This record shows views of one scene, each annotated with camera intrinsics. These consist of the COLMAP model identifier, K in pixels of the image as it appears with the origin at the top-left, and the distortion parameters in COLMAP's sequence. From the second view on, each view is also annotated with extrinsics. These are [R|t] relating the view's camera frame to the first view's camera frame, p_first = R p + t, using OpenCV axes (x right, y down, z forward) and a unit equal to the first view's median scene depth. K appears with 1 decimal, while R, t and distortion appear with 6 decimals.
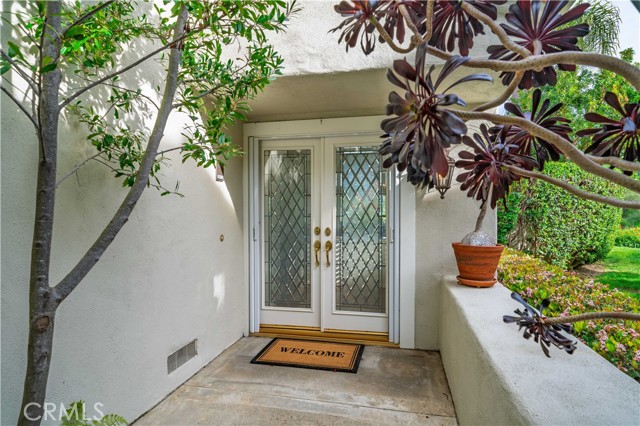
lens RADIAL K [[360.7, 0, 320.0], [0, 360.7, 213.0], [0, 0, 1]] dist [-0.001567, -0.000202]
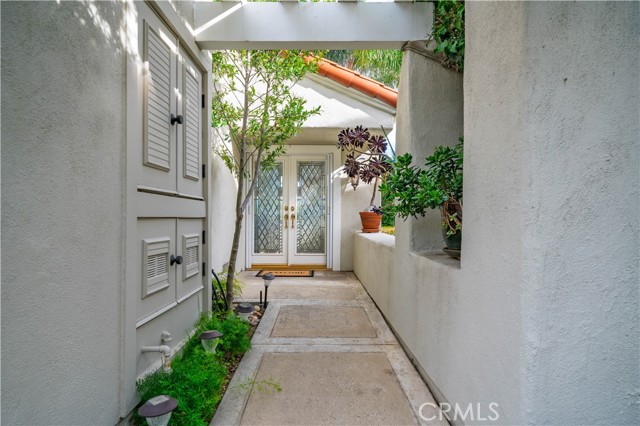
lens RADIAL K [[360.7, 0, 320.0], [0, 360.7, 213.0], [0, 0, 1]] dist [-0.001567, -0.000202]
pose [[0.973113, 0.008361, 0.230177, -0.255247], [-0.003893, 0.999795, -0.019858, 0.108749], [-0.230296, 0.018428, 0.972946, -0.745933]]
